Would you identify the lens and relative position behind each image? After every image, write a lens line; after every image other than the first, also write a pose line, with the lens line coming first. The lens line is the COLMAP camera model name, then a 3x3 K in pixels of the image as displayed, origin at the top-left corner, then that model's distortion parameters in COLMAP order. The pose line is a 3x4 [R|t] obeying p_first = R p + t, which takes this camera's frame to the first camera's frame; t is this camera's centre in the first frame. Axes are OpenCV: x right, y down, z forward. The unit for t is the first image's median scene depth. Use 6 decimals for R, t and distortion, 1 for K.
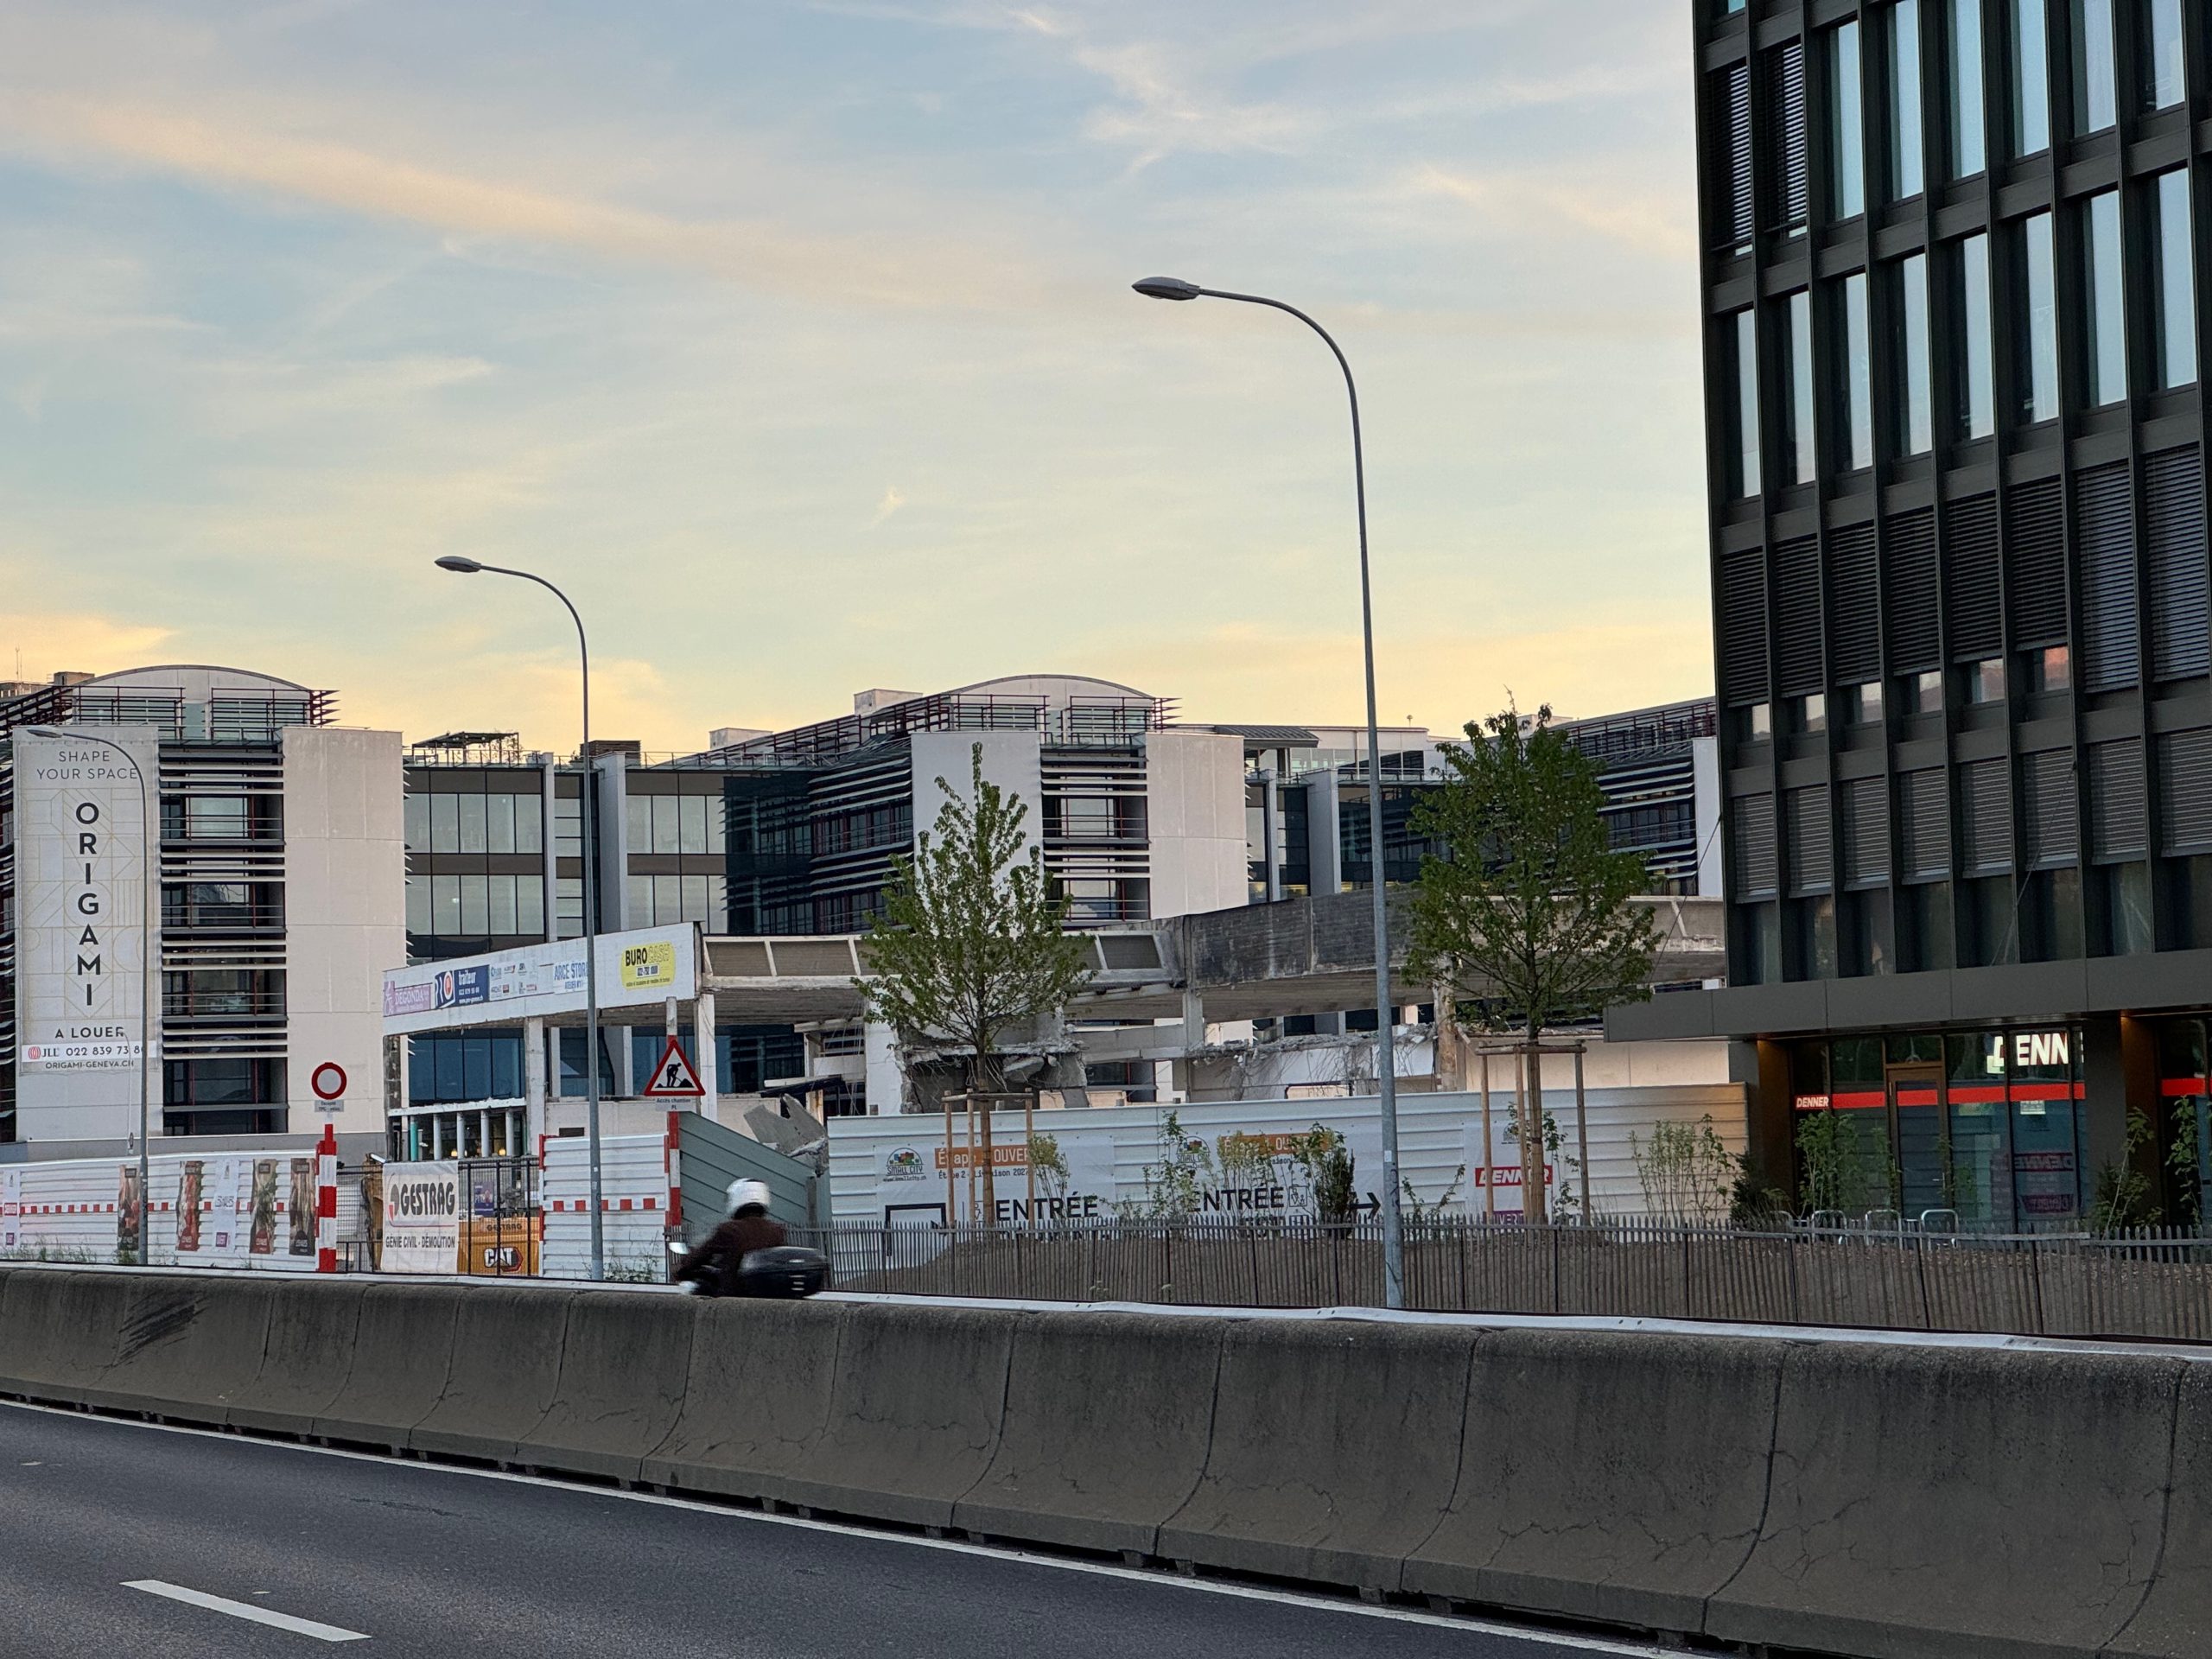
lens RADIAL K [[4810.9, 0, 1099.0], [0, 4810.9, 782.9], [0, 0, 1]] dist [0.182869, 0.000000]
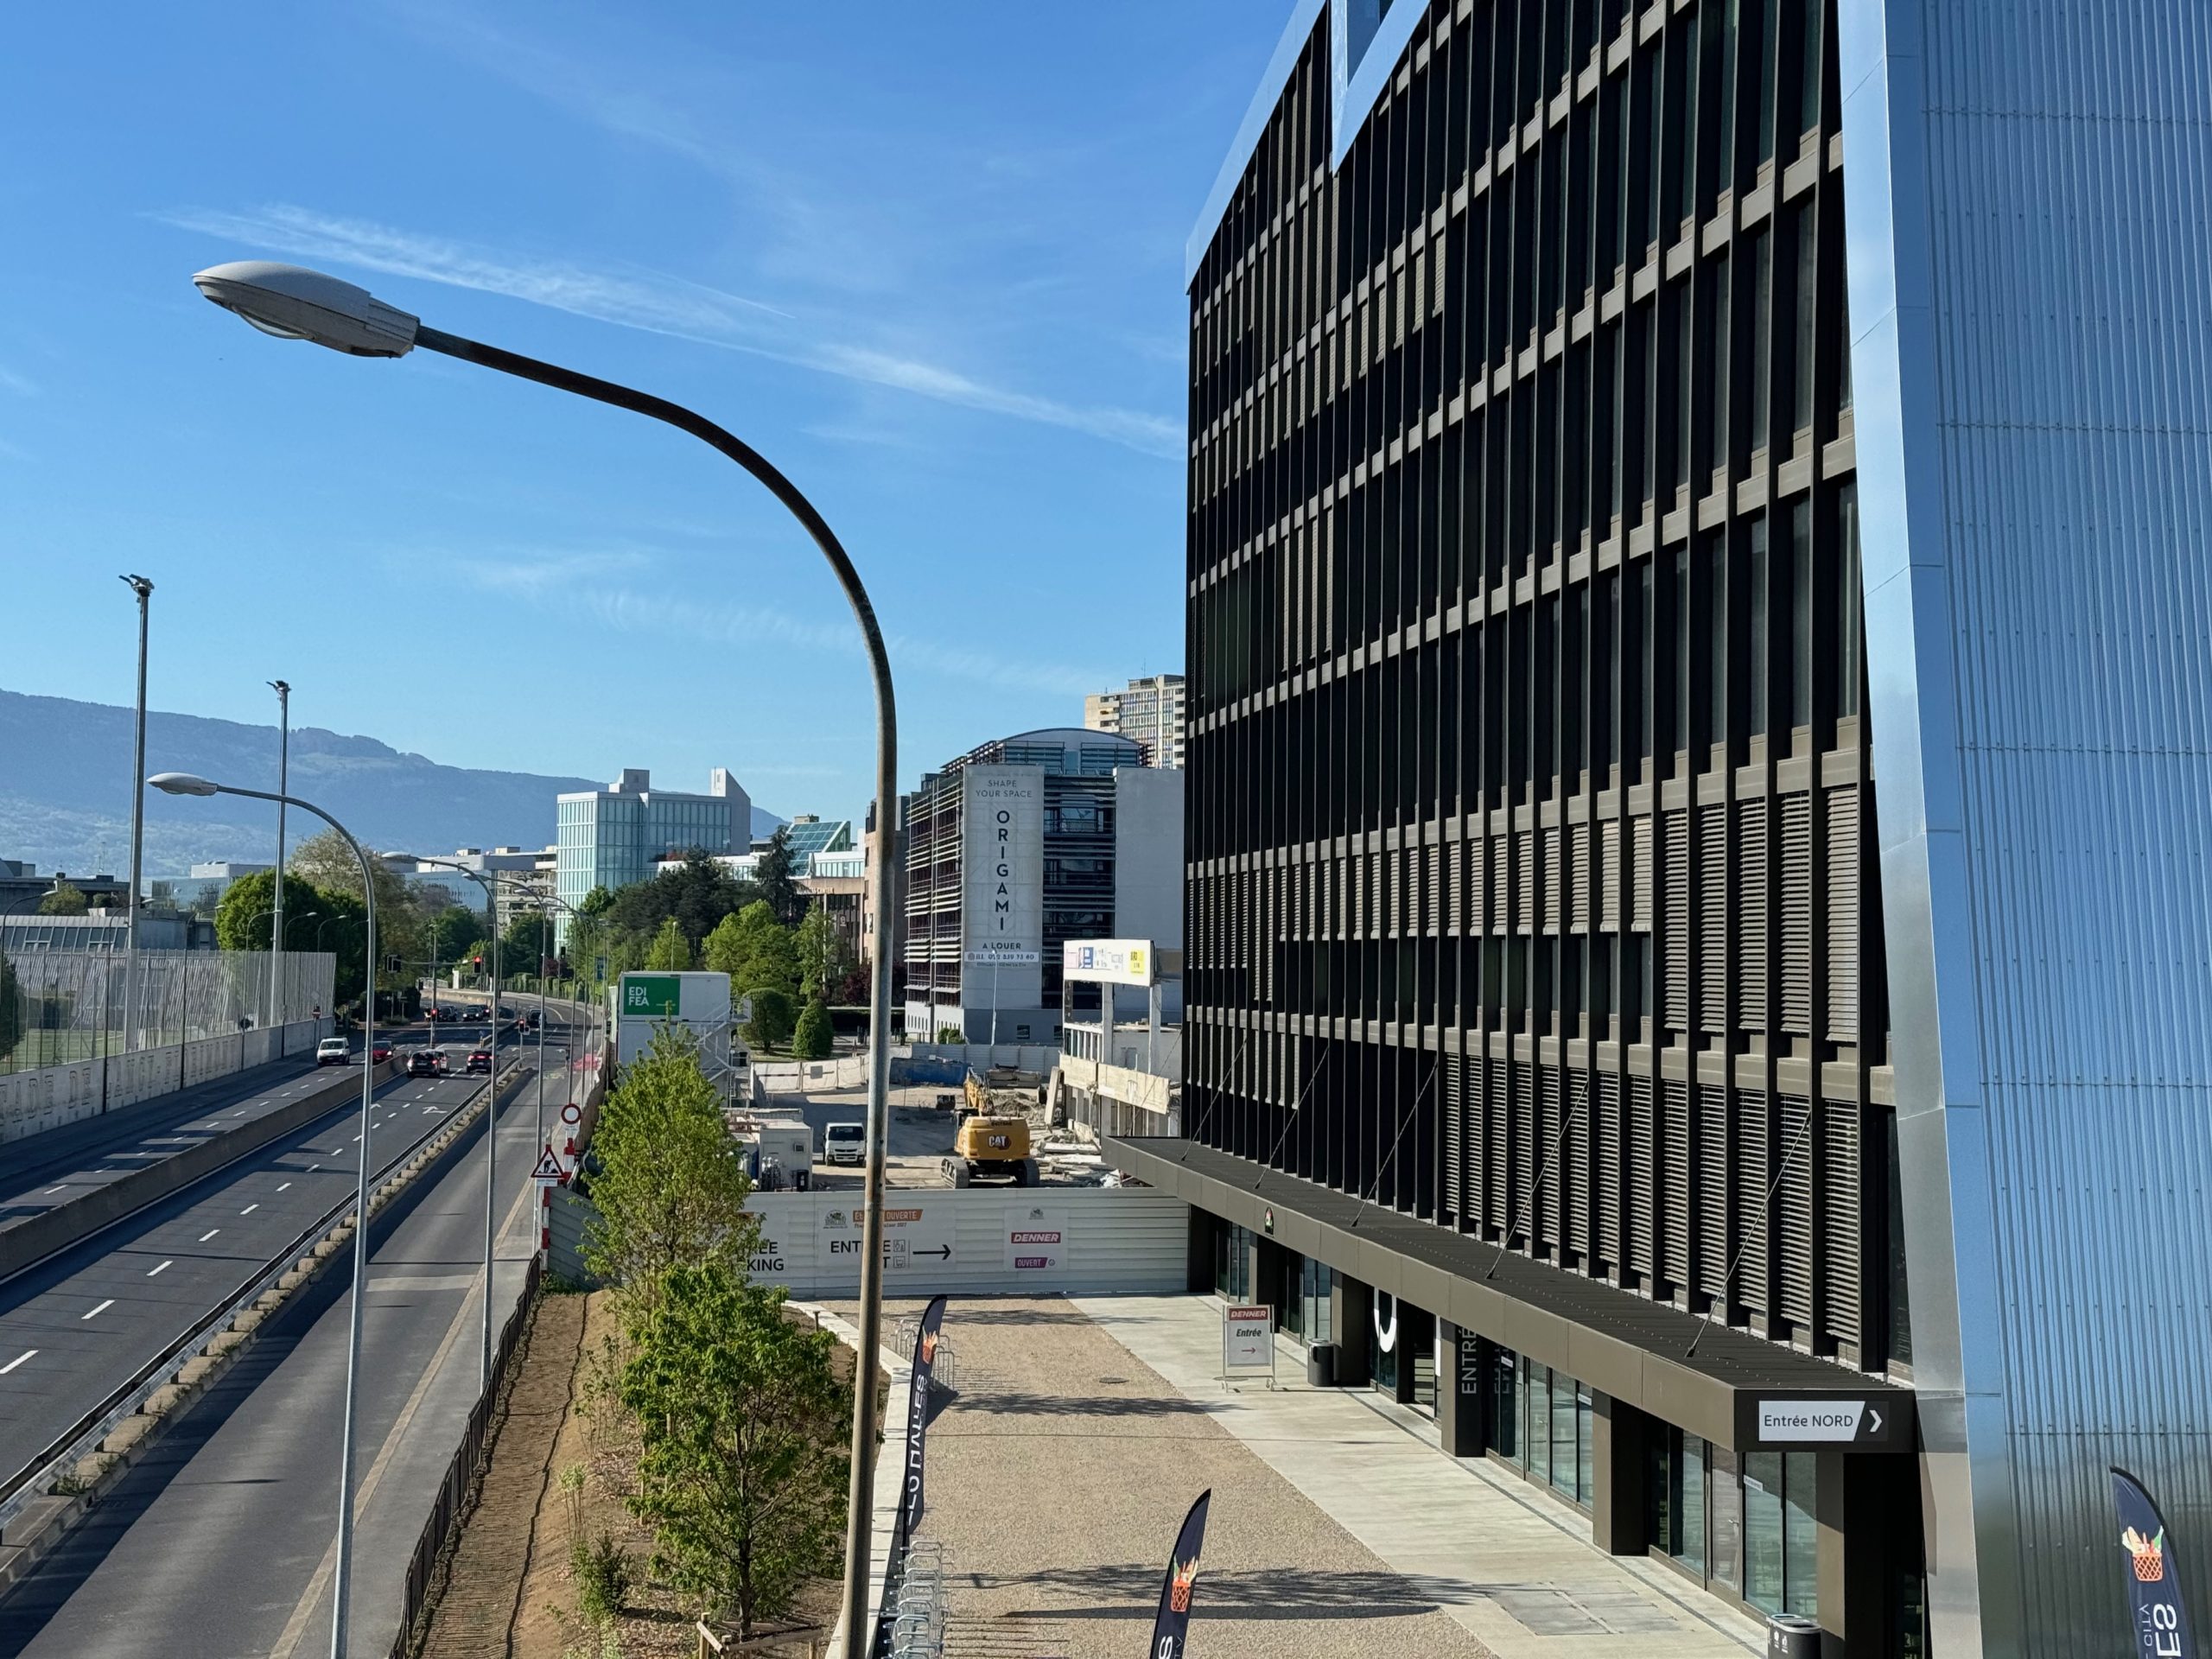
lens RADIAL K [[3064.0, 0, 1098.9], [0, 3064.0, 830.8], [0, 0, 1]] dist [0.045958, 0.000000]
pose [[0.955022, 0.029619, -0.295052, 0.531102], [-0.016882, 0.998816, 0.045624, -0.145188], [0.296054, -0.038590, 0.954391, -0.062057]]
